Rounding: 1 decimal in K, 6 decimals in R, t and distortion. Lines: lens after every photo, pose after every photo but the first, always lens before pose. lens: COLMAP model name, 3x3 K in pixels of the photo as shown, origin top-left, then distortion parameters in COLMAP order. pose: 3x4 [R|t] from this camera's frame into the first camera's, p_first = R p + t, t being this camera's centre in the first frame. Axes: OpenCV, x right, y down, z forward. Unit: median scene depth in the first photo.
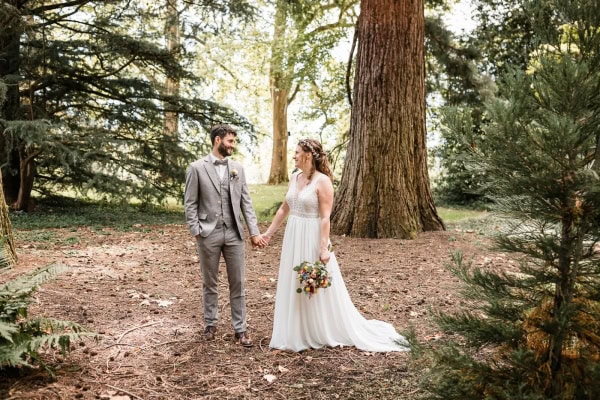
lens RADIAL K [[593.0, 0, 299.7], [0, 593.0, 206.6], [0, 0, 1]] dist [-0.005433, 0.000000]
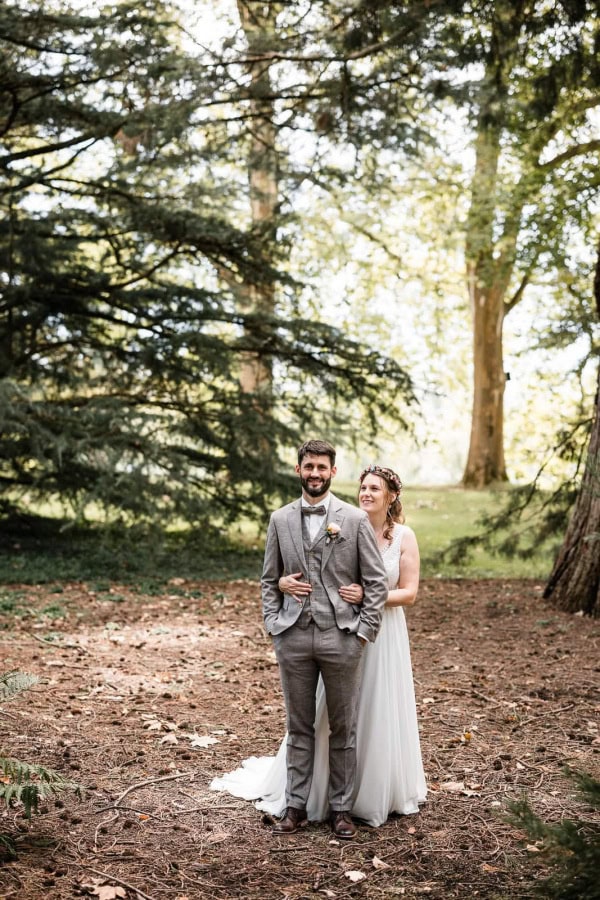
lens RADIAL K [[1349.0, 0, 295.0], [0, 1349.0, 443.6], [0, 0, 1]] dist [-0.021512, 0.000000]
pose [[0.980863, -0.002907, -0.194676, 0.044849], [-0.008381, 0.998331, -0.057135, -0.019225], [0.194517, 0.057673, 0.979202, -0.104005]]
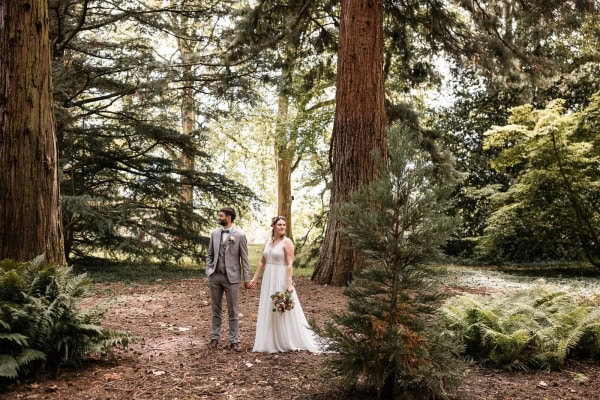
lens RADIAL K [[593.0, 0, 293.8], [0, 593.0, 202.1], [0, 0, 1]] dist [-0.005433, 0.000000]
pose [[0.999368, -0.015451, -0.032008, 0.036996], [0.011914, 0.994091, -0.107897, 0.006730], [0.033486, 0.107448, 0.993647, -0.186340]]
